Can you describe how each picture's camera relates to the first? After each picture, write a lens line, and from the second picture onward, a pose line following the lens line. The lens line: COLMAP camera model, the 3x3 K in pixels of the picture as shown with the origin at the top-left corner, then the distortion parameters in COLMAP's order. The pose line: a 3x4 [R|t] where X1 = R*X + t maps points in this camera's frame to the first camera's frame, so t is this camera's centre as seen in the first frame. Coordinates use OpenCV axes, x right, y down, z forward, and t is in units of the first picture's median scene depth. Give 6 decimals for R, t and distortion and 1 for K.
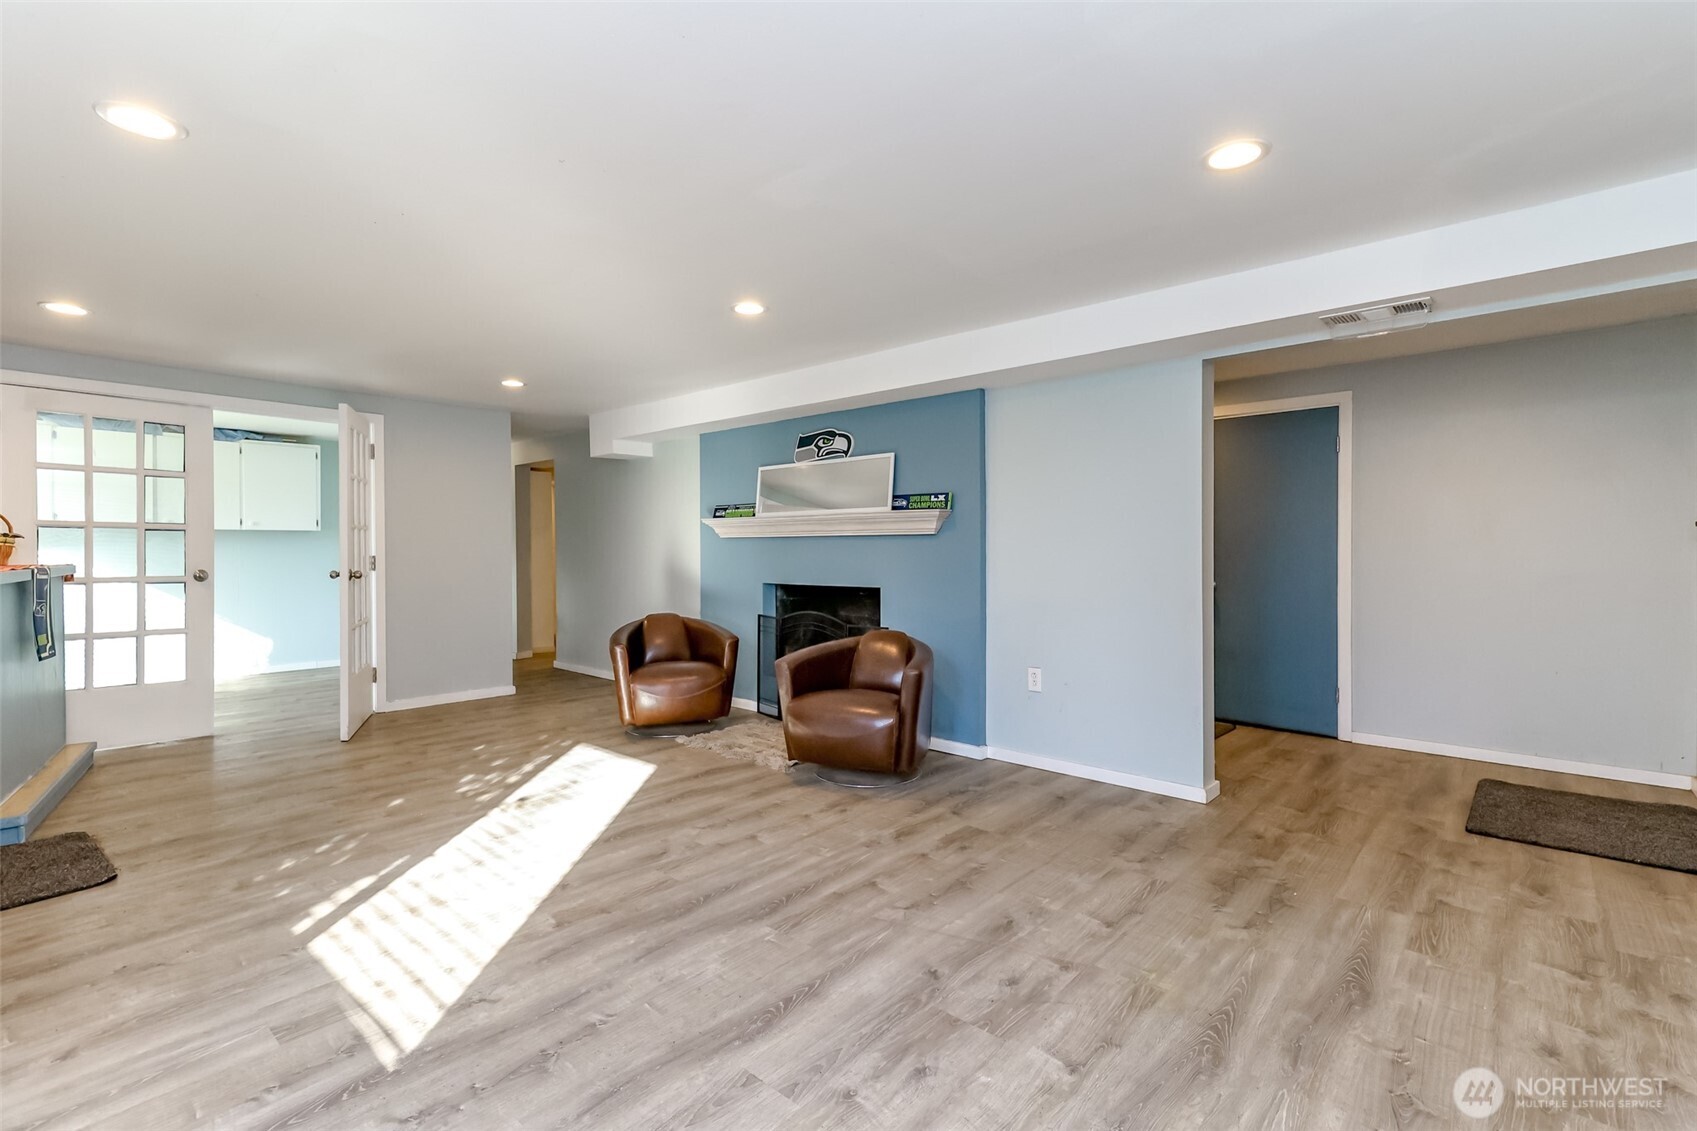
lens RADIAL K [[768.7, 0, 853.5], [0, 768.7, 565.4], [0, 0, 1]] dist [0.020568, 0.000270]
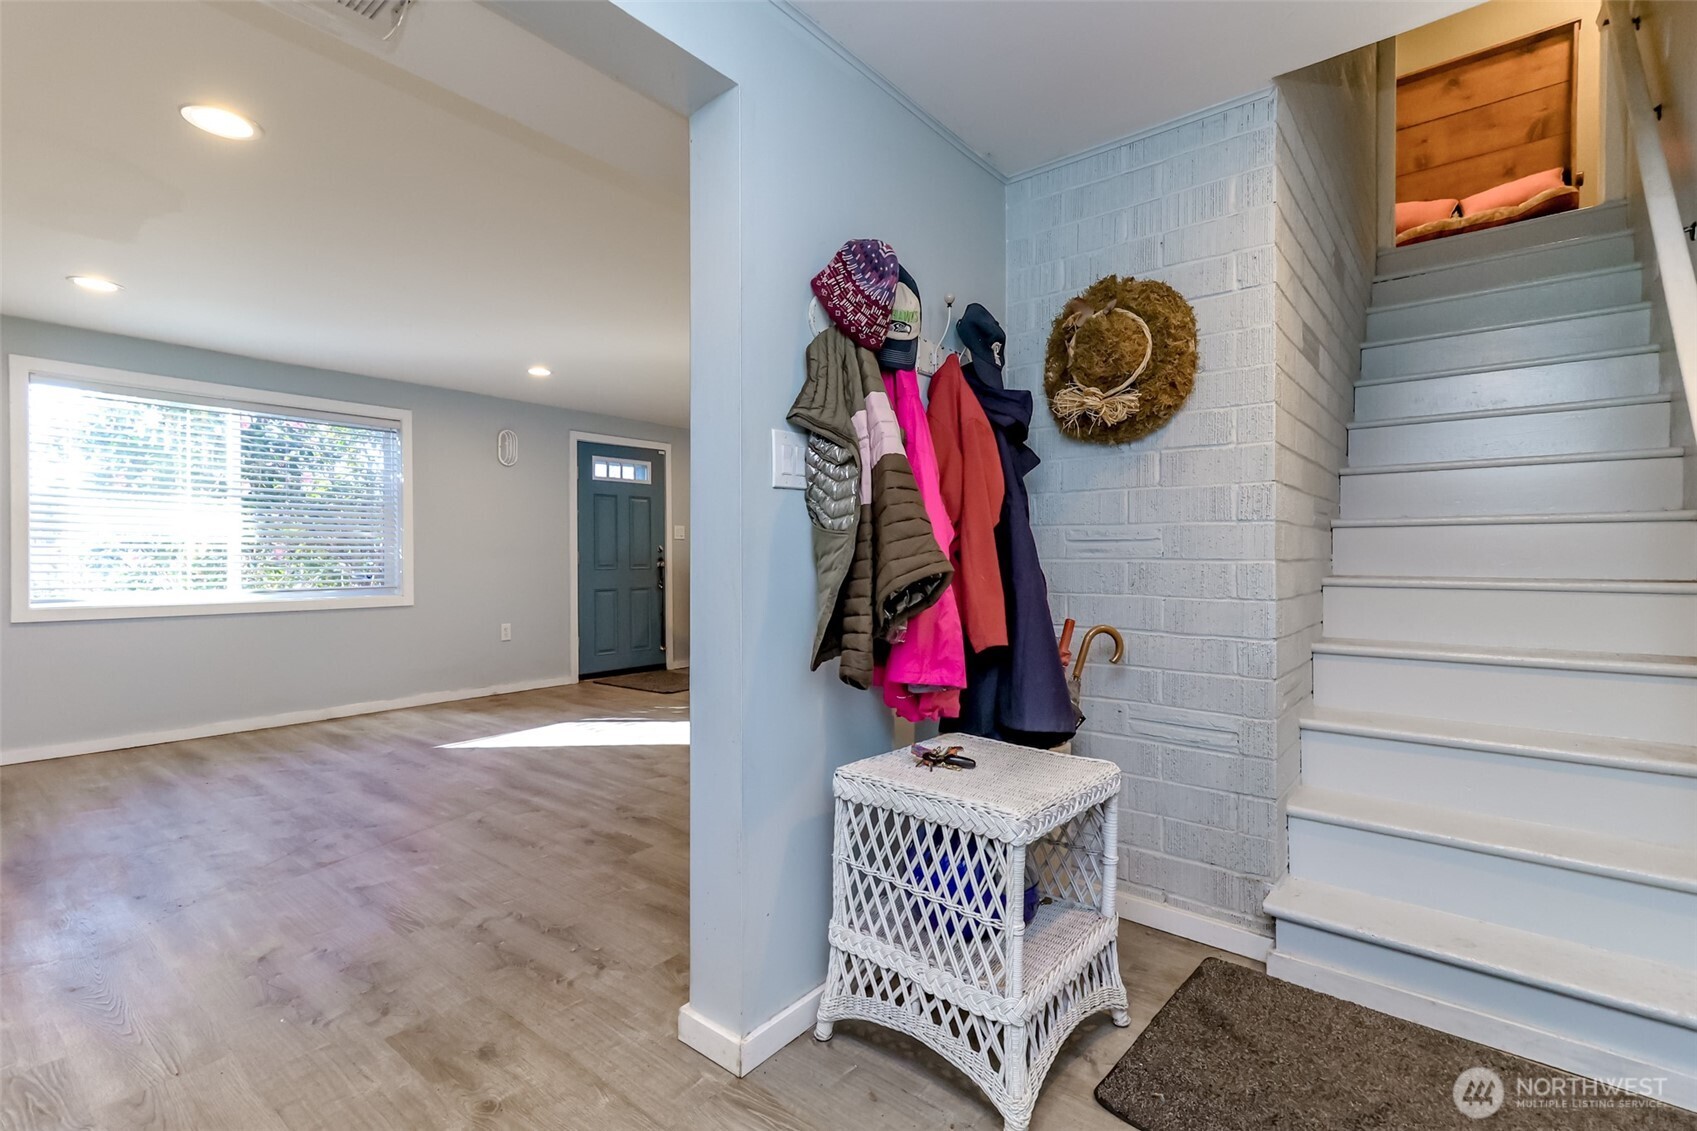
lens RADIAL K [[768.7, 0, 853.5], [0, 768.7, 565.4], [0, 0, 1]] dist [0.020568, 0.000270]
pose [[0.047882, 0.014696, -0.998745, 1.302302], [-0.018923, 0.999726, 0.013803, 0.004901], [0.998674, 0.018238, 0.048146, 1.494555]]
